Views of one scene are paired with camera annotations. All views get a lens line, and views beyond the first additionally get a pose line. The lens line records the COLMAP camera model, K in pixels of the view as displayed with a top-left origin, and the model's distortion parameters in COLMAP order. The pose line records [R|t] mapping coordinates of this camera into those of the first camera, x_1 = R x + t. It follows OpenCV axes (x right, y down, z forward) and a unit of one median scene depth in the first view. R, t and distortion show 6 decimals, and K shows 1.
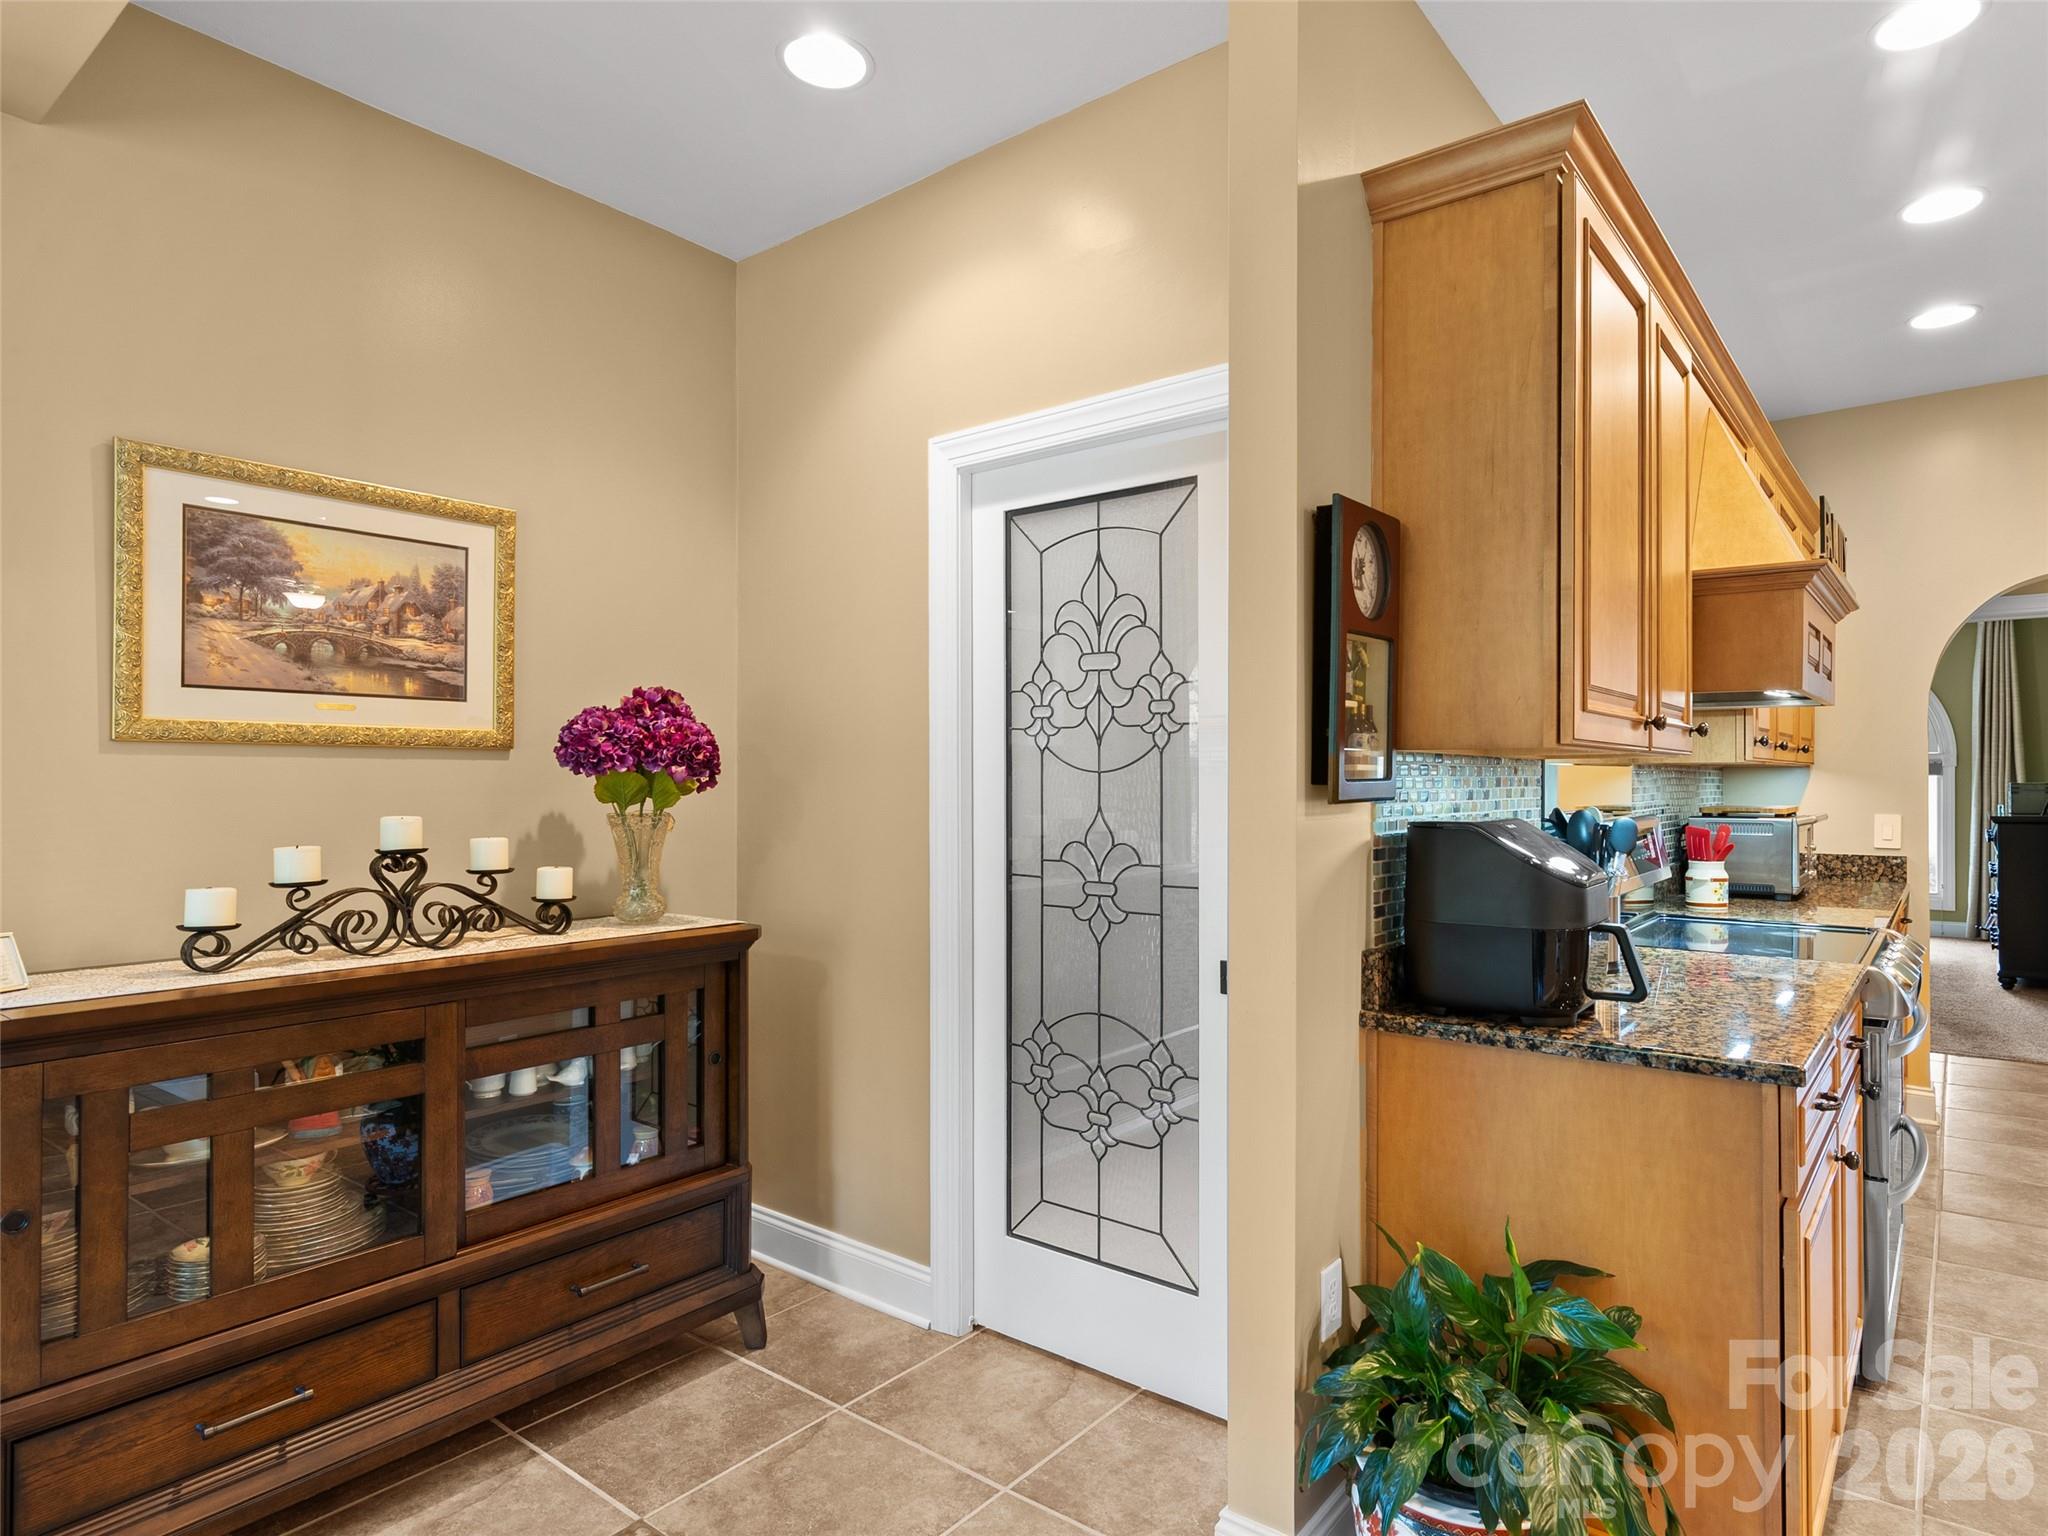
lens RADIAL K [[1162.4, 0, 1096.6], [0, 1162.4, 783.5], [0, 0, 1]] dist [0.005611, -0.000614]
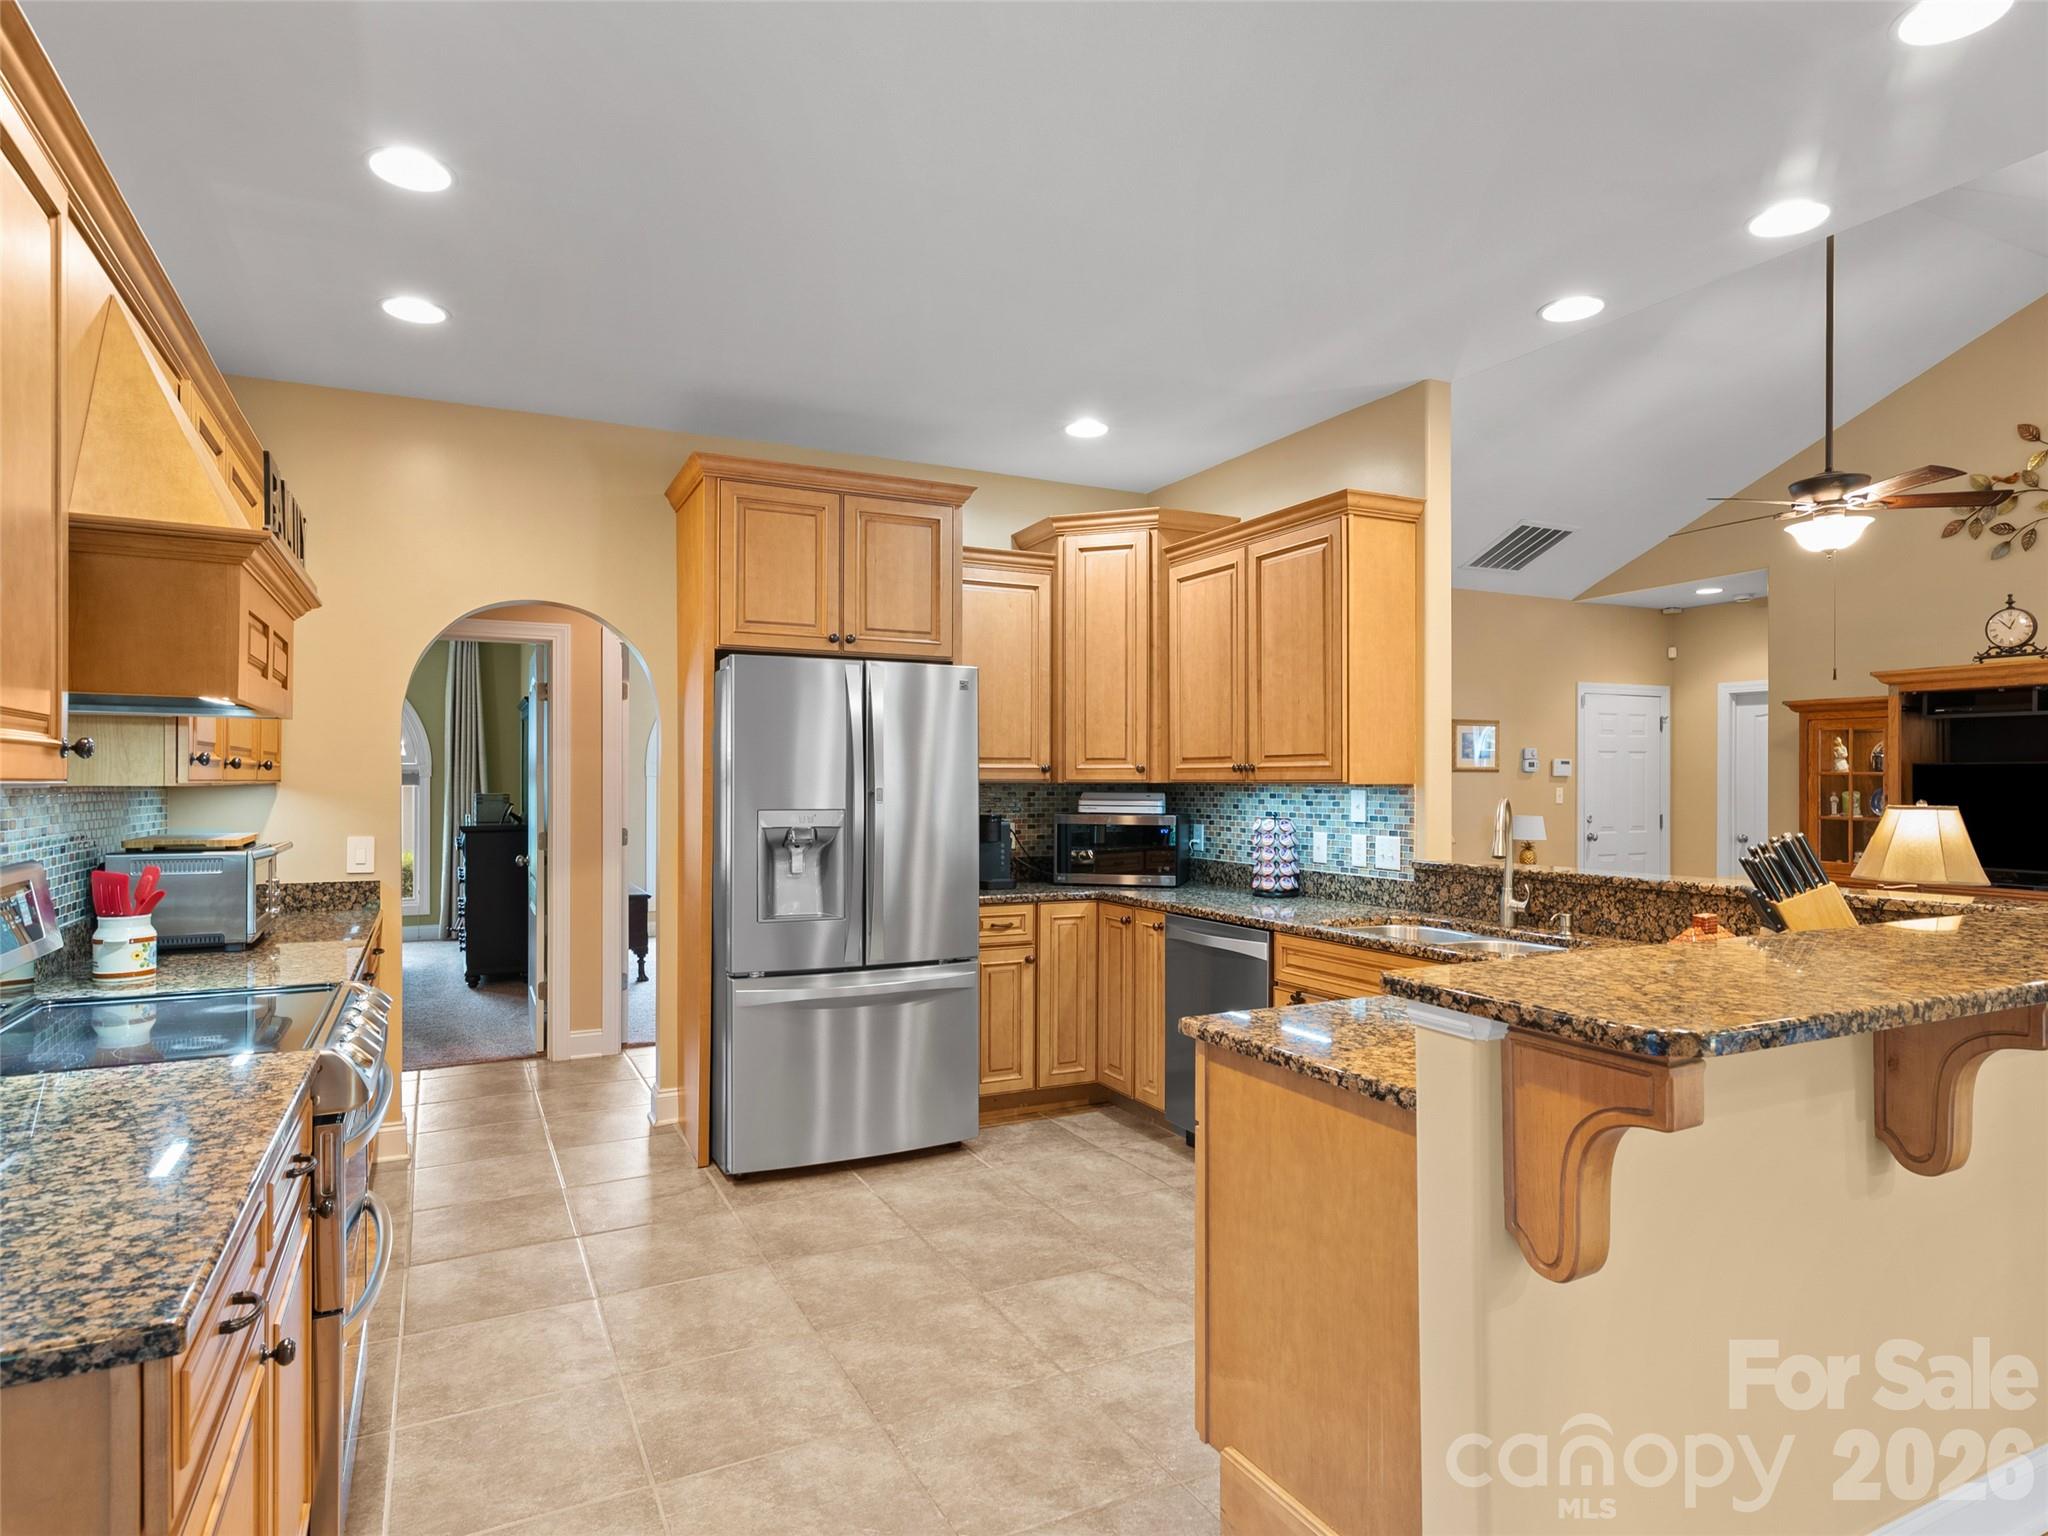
lens RADIAL K [[1162.4, 0, 1021.6], [0, 1162.4, 776.0], [0, 0, 1]] dist [0.005611, -0.000614]
pose [[0.450699, 0.007355, 0.892646, 0.157766], [0.001007, 0.999961, -0.008748, -0.022951], [-0.892676, 0.004842, 0.450674, 0.201738]]
